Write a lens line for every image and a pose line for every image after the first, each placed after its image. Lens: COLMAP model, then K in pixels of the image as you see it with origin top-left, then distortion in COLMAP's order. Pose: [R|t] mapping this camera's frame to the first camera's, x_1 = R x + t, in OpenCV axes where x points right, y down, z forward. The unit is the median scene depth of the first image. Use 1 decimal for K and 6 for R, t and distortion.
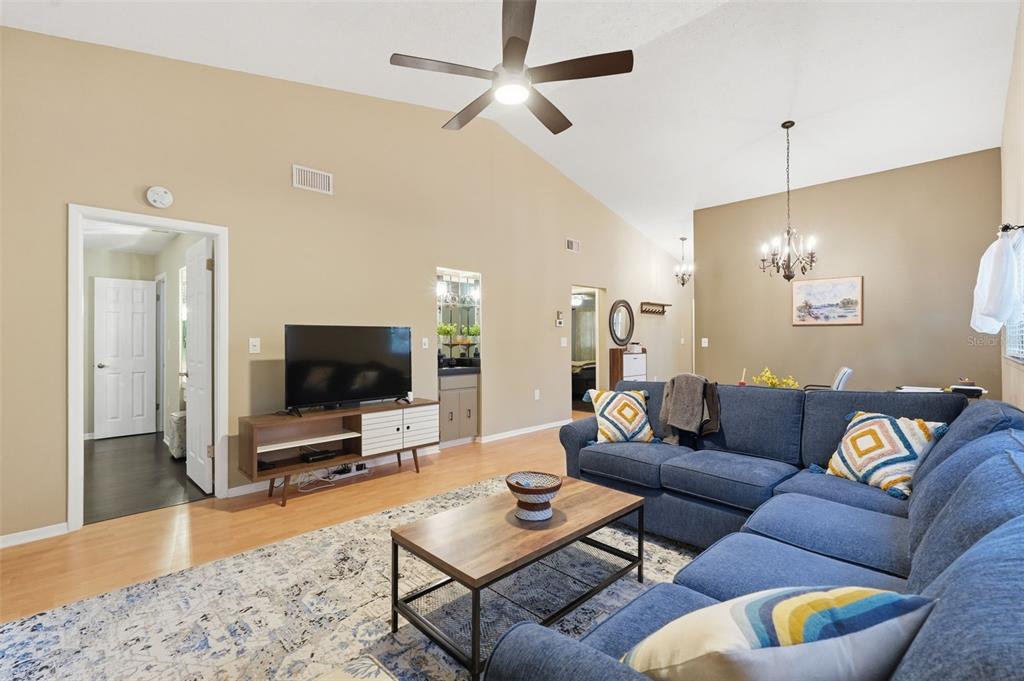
lens RADIAL K [[449.5, 0, 512.0], [0, 449.5, 340.5], [0, 0, 1]] dist [0.002702, 0.000029]
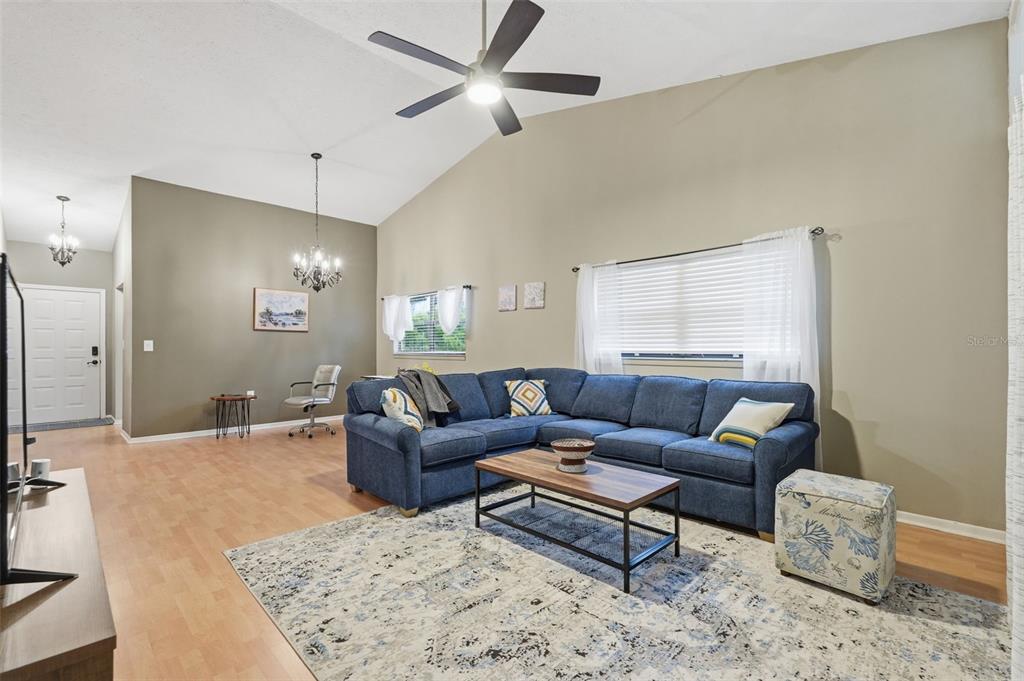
lens RADIAL K [[456.3, 0, 510.5], [0, 456.3, 345.5], [0, 0, 1]] dist [0.003138, 0.000277]
pose [[-0.004495, 0.008463, 0.999954, -0.759503], [0.000208, 0.999964, -0.008462, 0.020993], [-0.999990, 0.000170, -0.004497, 0.699864]]
